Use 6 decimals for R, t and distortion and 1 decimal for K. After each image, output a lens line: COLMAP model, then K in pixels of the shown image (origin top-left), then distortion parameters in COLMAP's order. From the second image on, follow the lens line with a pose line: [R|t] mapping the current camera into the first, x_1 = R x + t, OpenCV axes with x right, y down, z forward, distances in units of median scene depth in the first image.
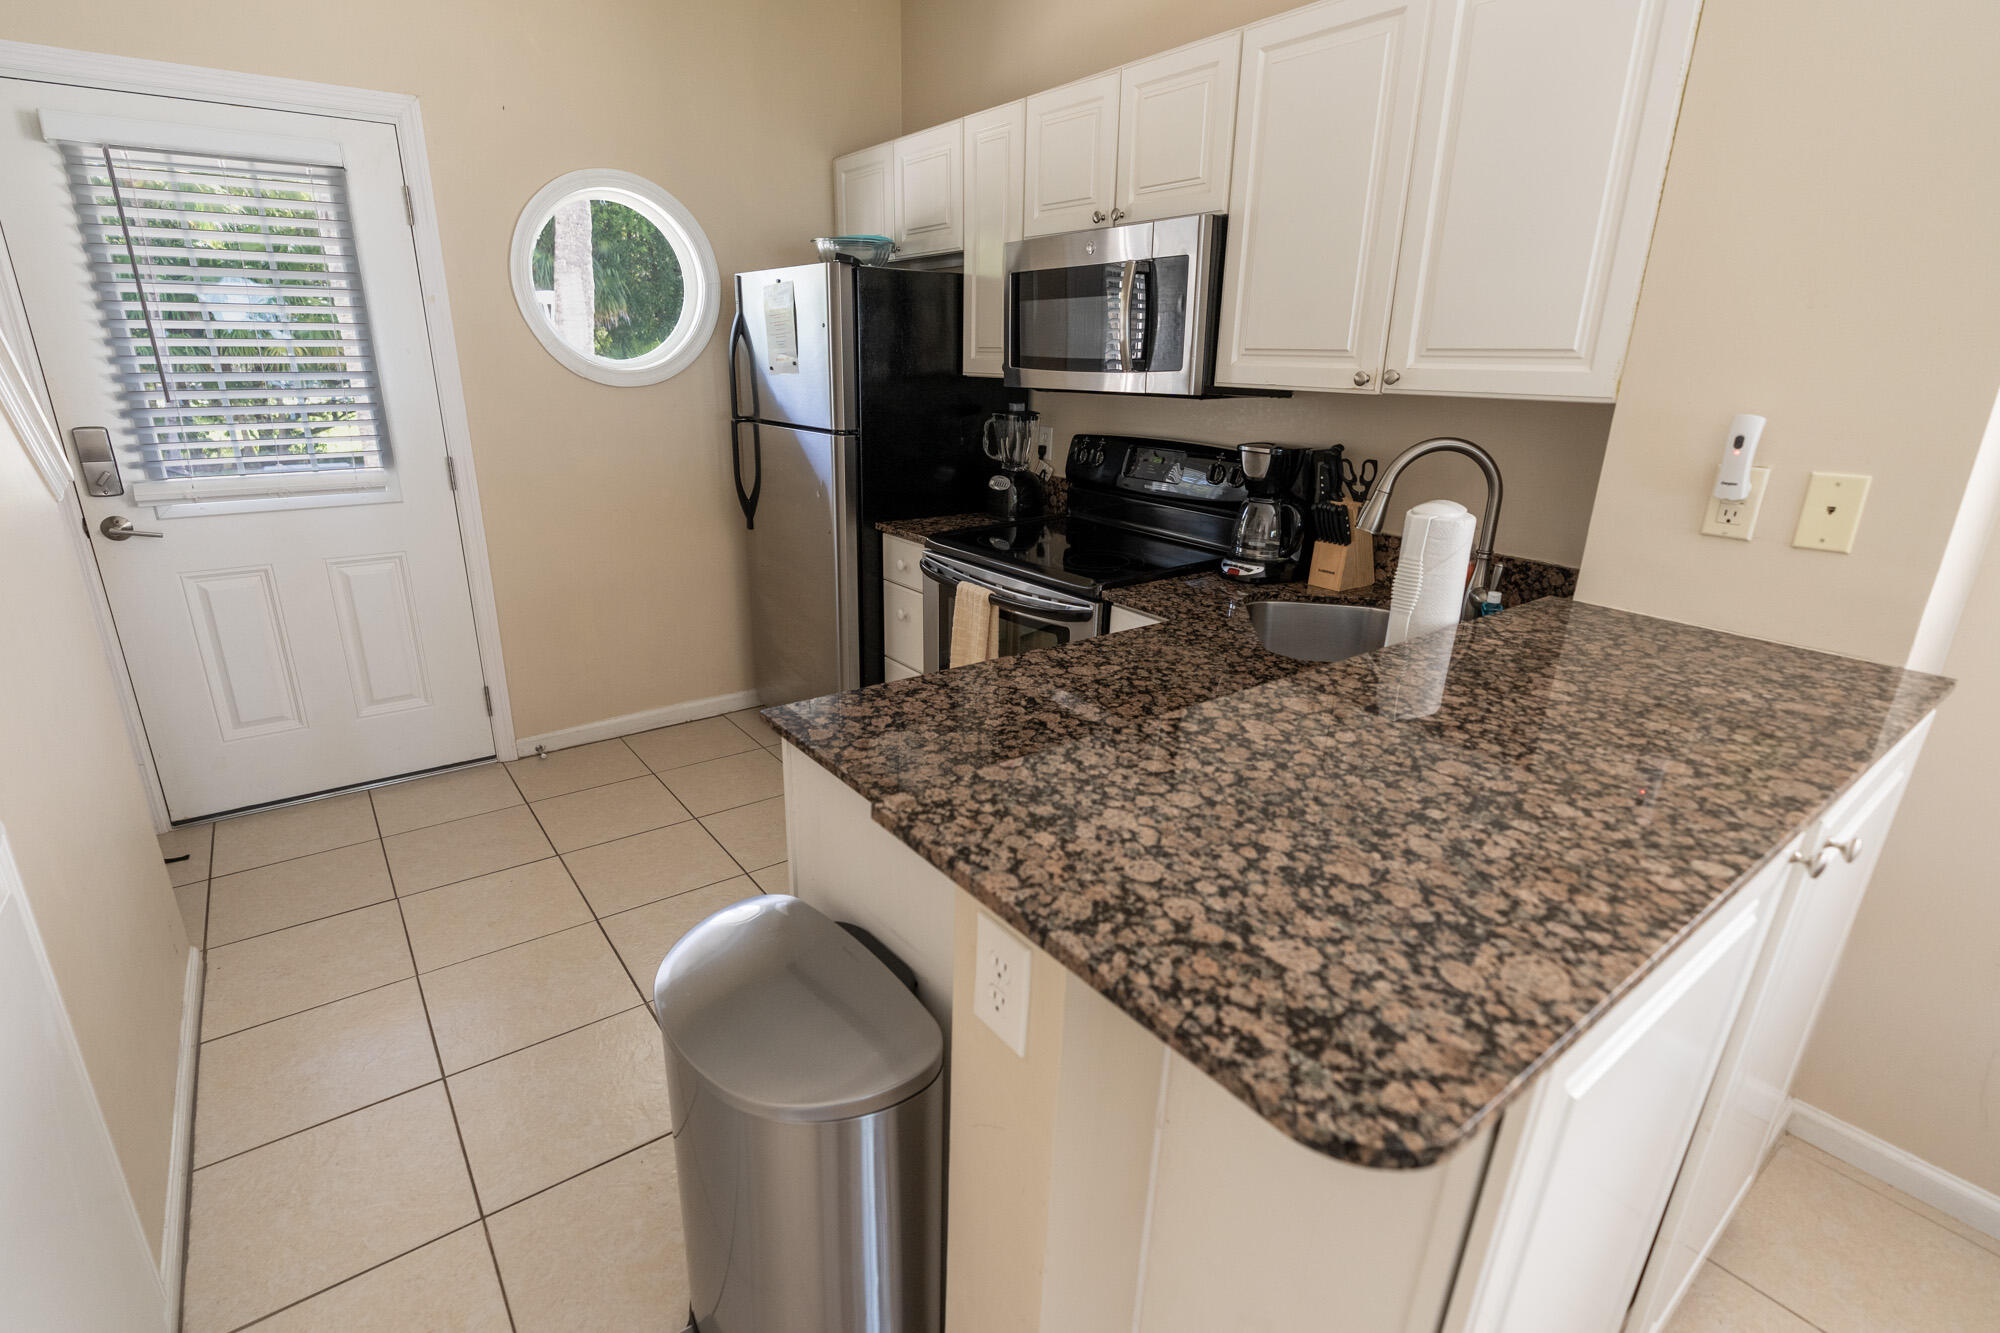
lens RADIAL K [[930.7, 0, 1000.0], [0, 930.7, 666.5], [0, 0, 1]] dist [-0.004274, 0.000256]
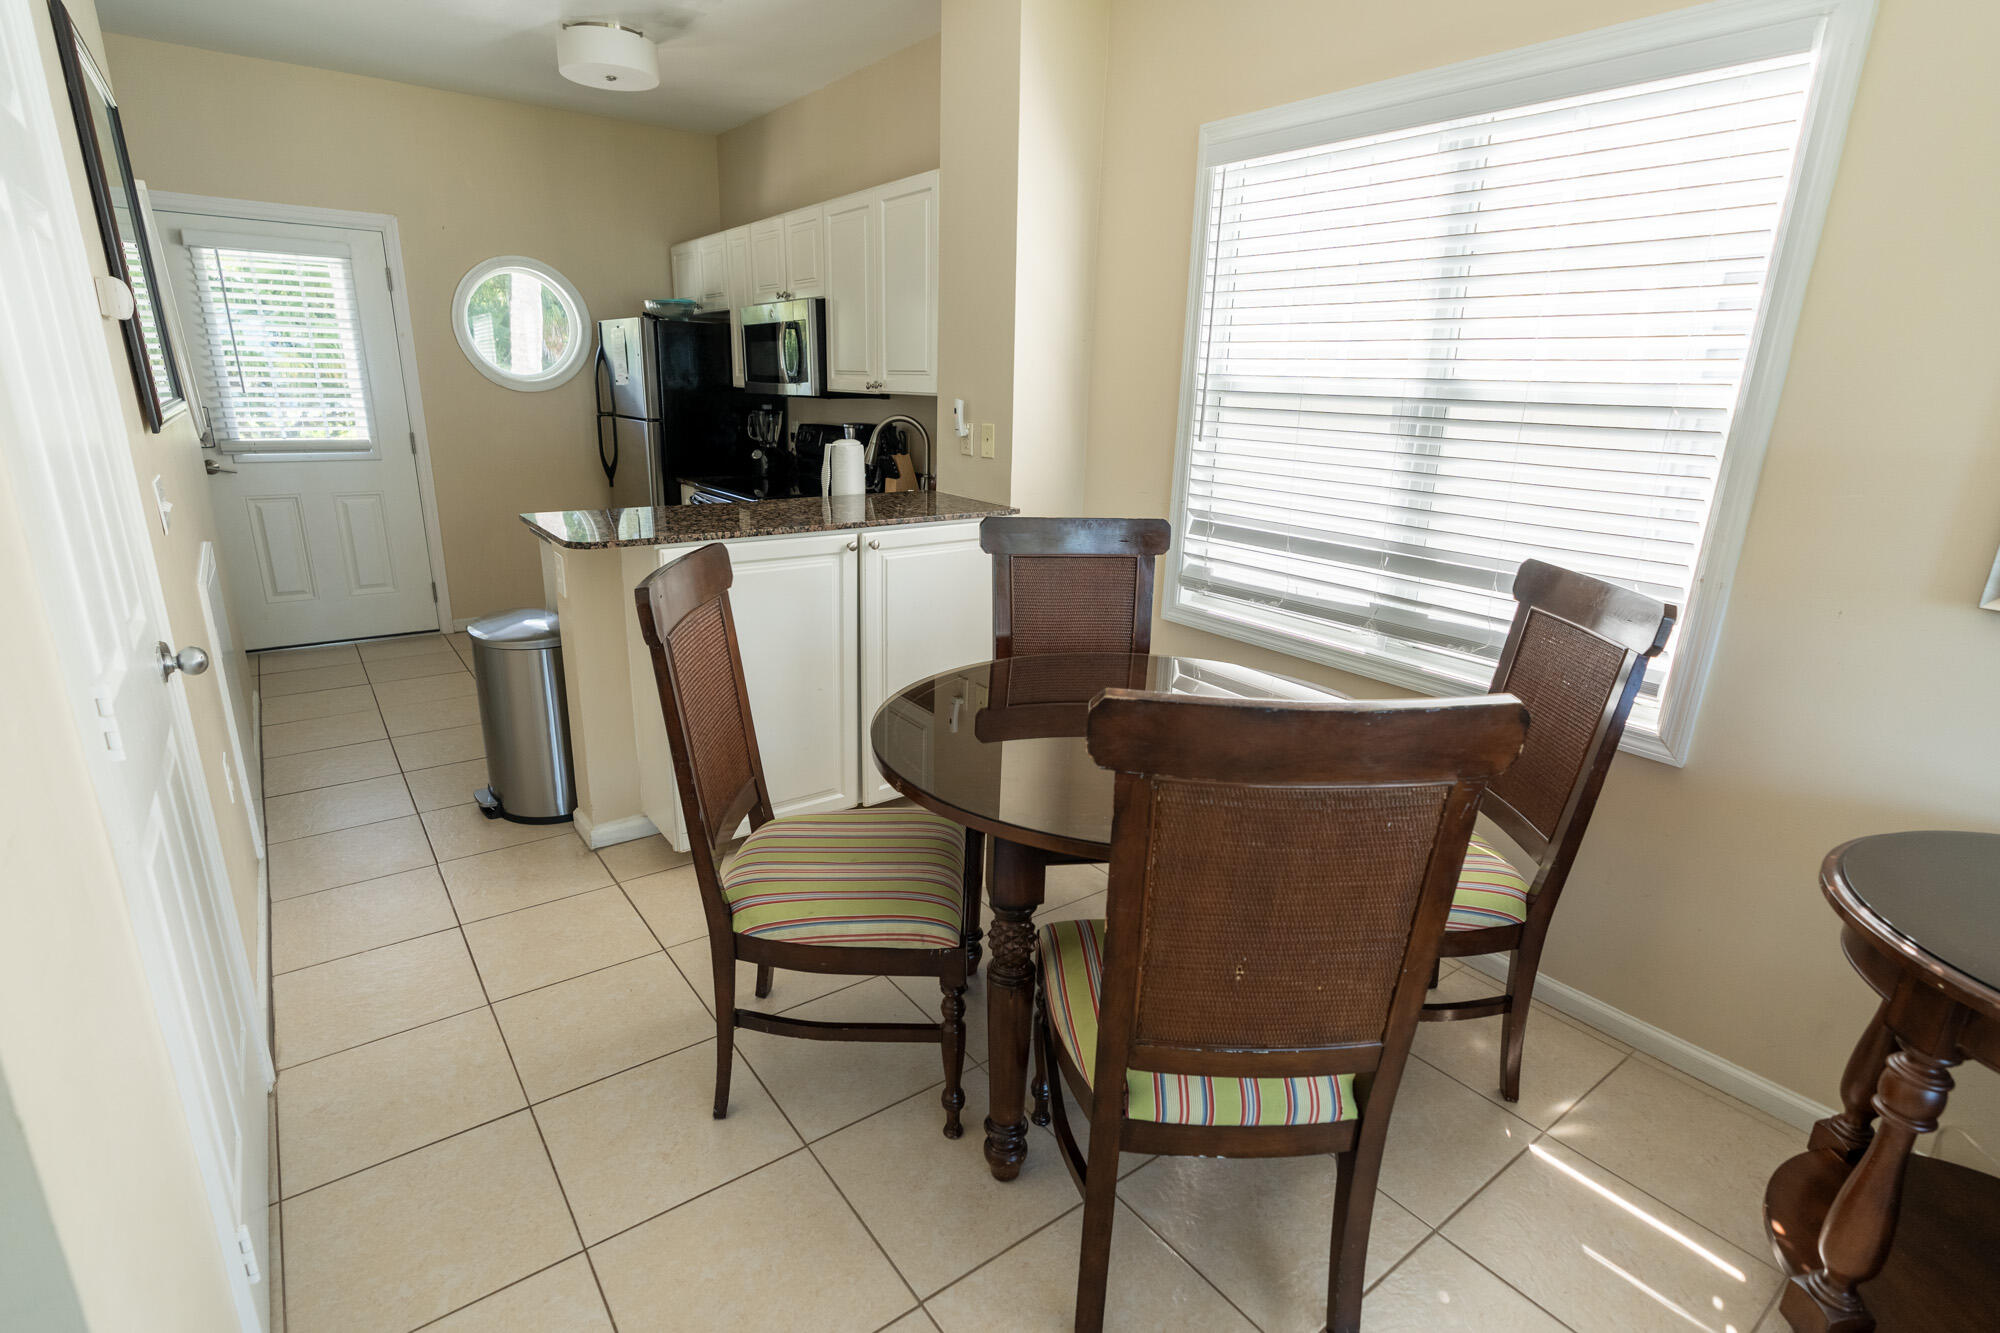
lens RADIAL K [[942.7, 0, 997.9], [0, 942.7, 678.6], [0, 0, 1]] dist [0.001543, 0.000819]
pose [[0.999842, 0.015936, -0.007812, 0.453097], [-0.016103, 0.999633, -0.021782, 0.225544], [0.007462, 0.021905, 0.999732, -0.632305]]
